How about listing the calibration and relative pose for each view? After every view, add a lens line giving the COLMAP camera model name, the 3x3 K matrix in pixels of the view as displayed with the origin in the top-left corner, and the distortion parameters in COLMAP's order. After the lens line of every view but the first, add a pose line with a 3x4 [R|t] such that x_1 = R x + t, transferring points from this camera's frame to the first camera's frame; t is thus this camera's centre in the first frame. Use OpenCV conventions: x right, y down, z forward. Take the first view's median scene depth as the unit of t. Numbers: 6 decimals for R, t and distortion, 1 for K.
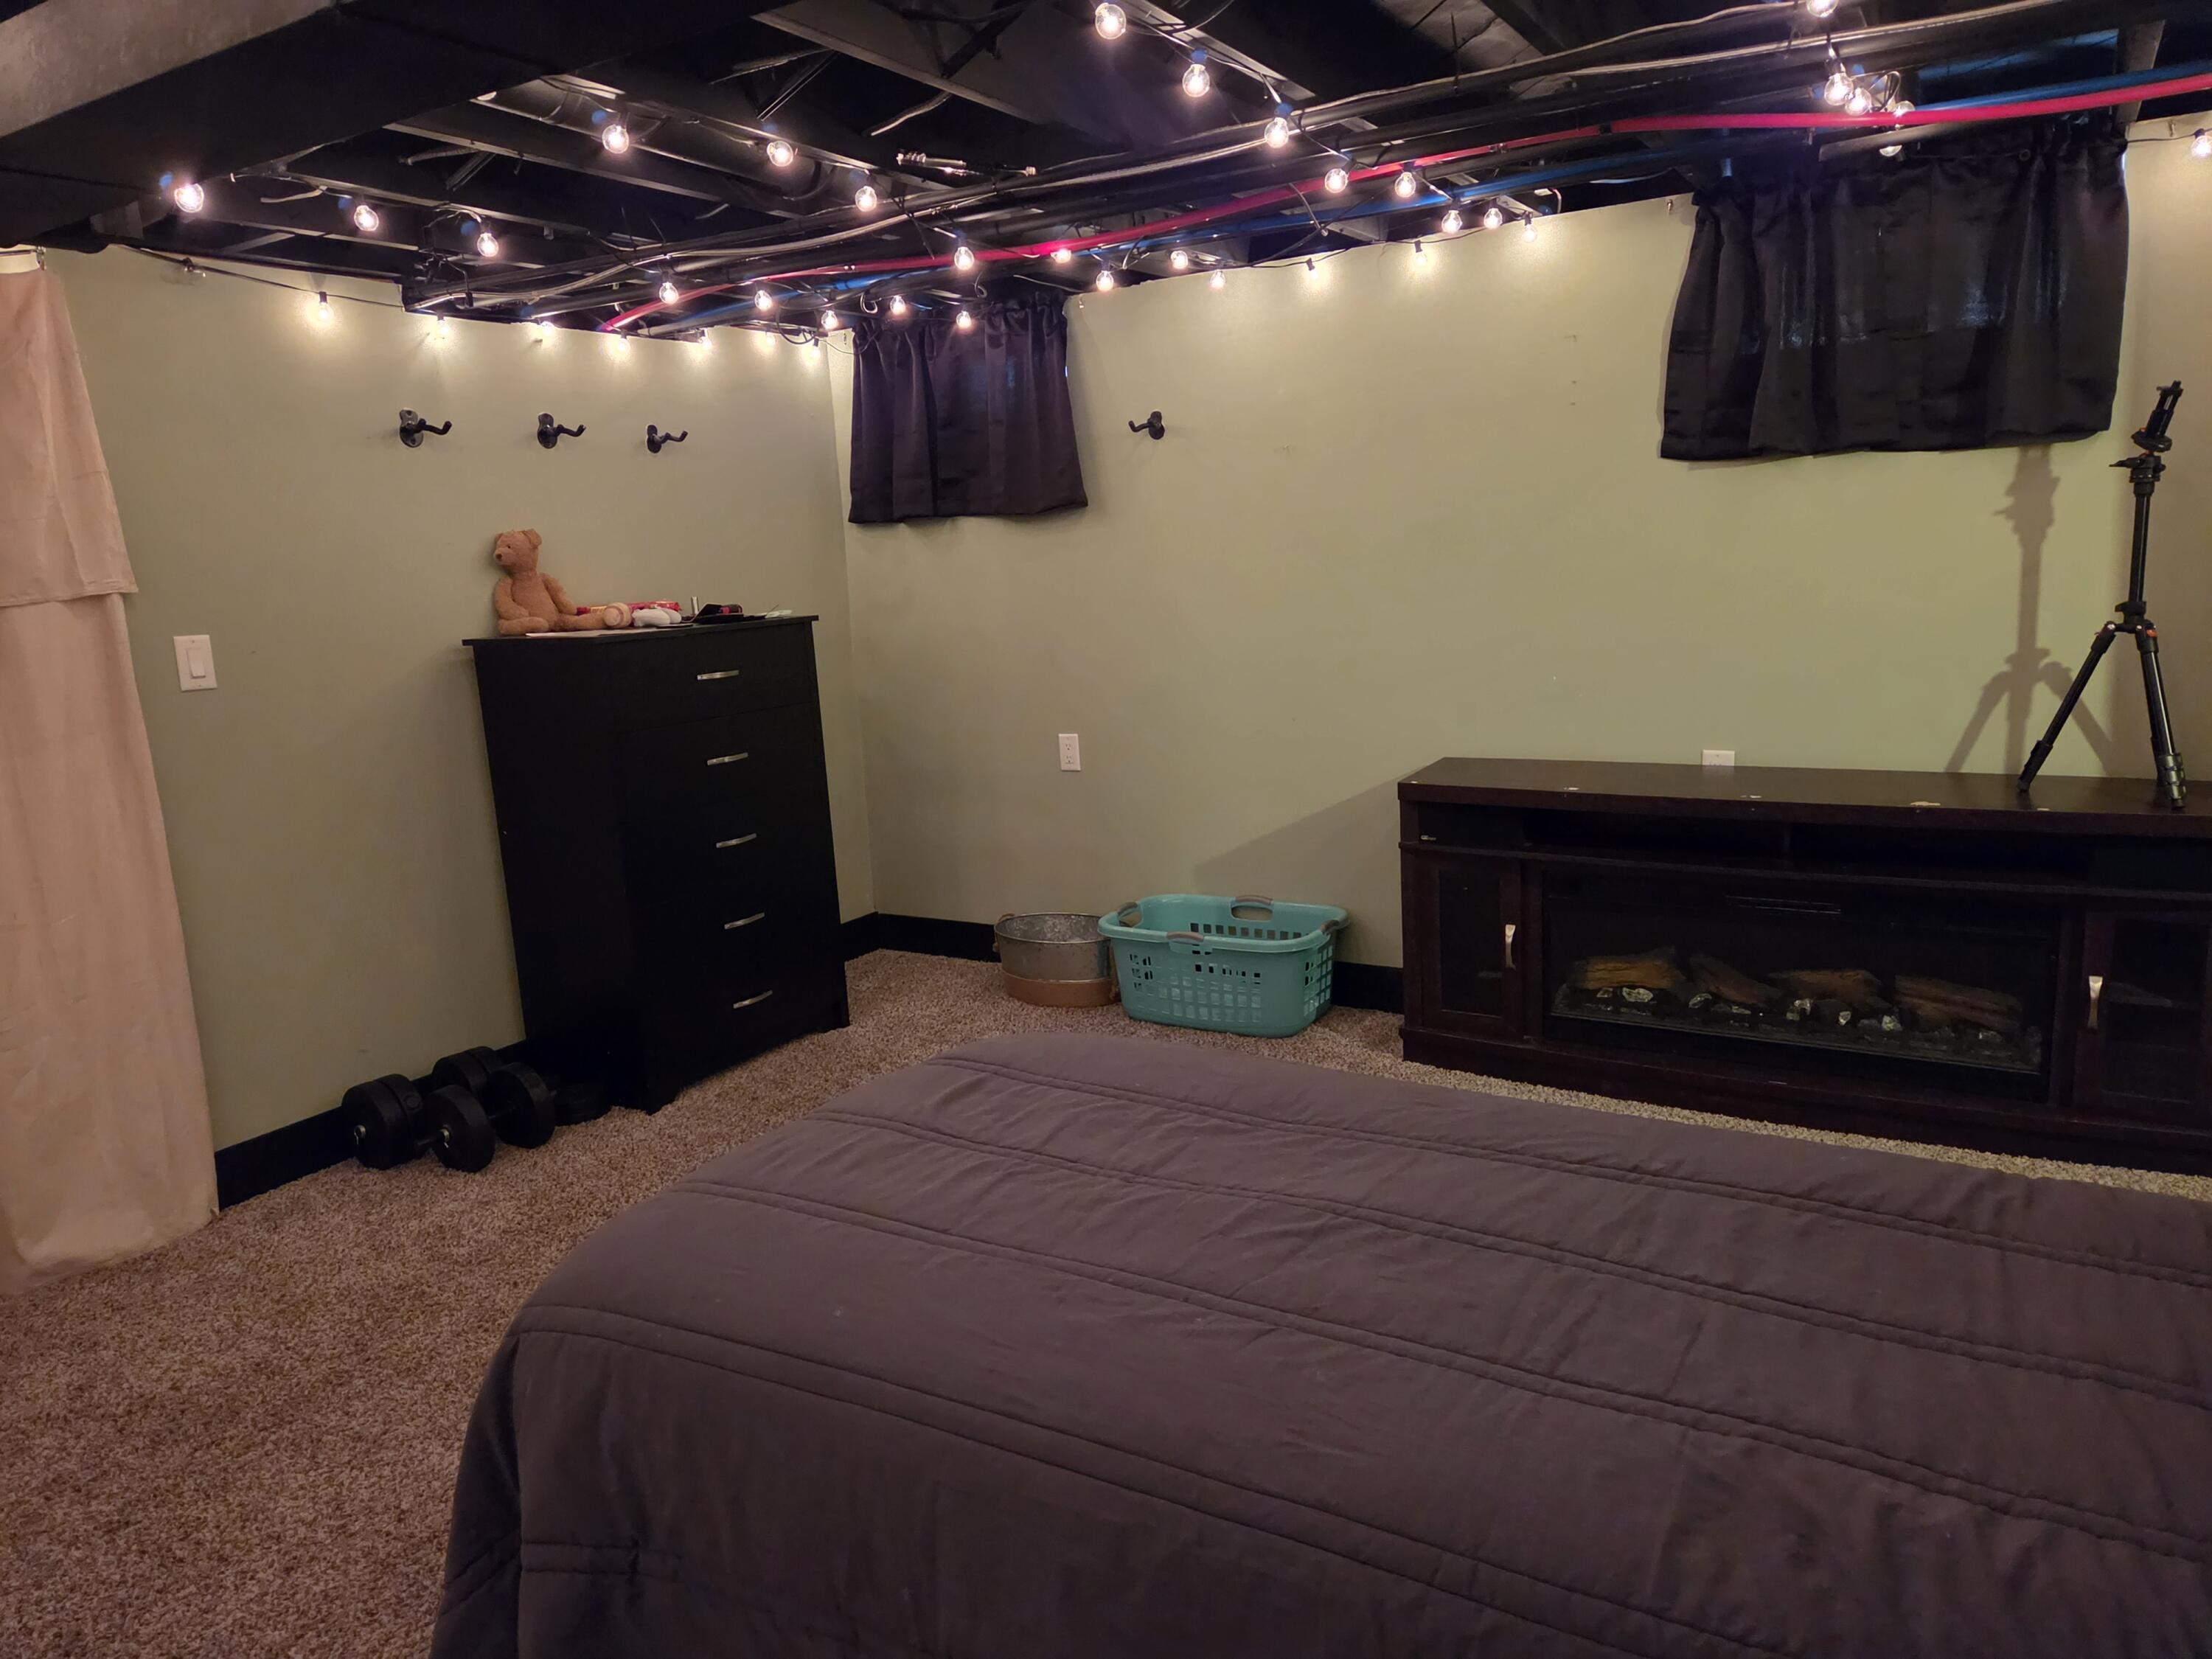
lens RADIAL K [[1480.5, 0, 1114.0], [0, 1480.5, 834.6], [0, 0, 1]] dist [0.043531, -0.041191]
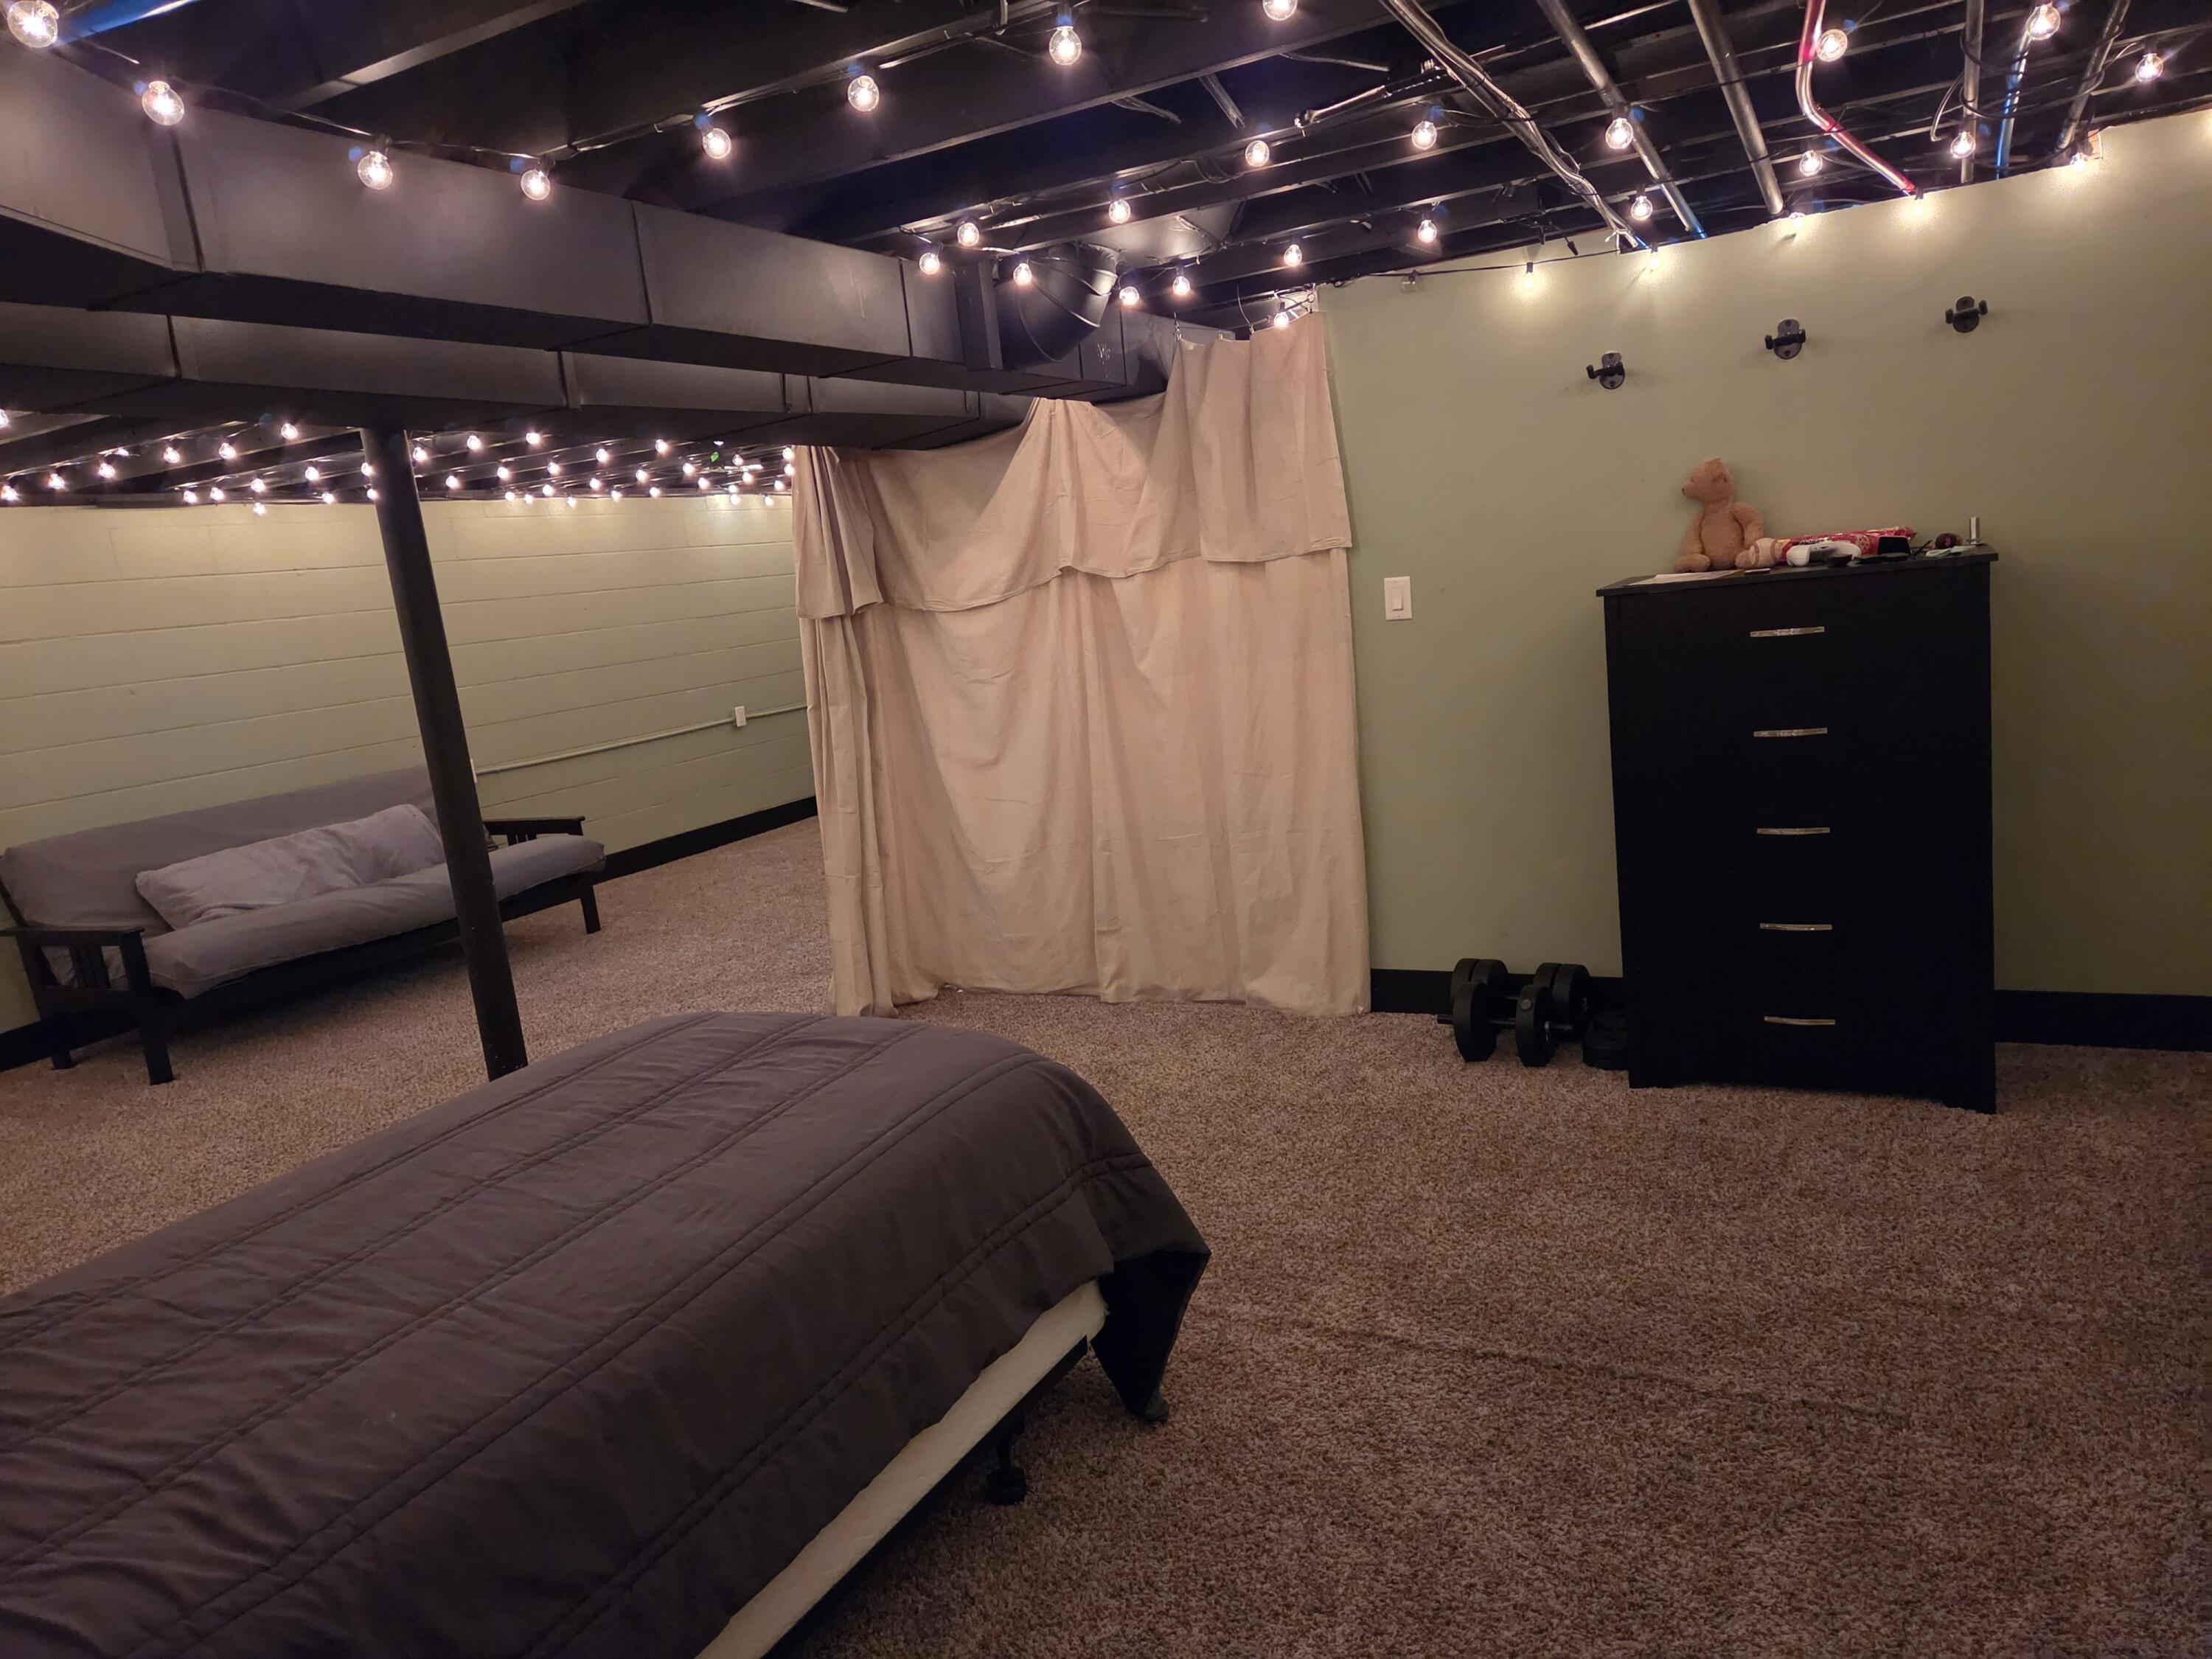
lens RADIAL K [[1480.5, 0, 1111.7], [0, 1480.5, 825.7], [0, 0, 1]] dist [0.043531, -0.041191]
pose [[0.059032, 0.218610, -0.974025, 0.589832], [-0.085854, 0.973223, 0.213227, -0.158282], [0.994557, 0.071037, 0.076220, 0.608522]]
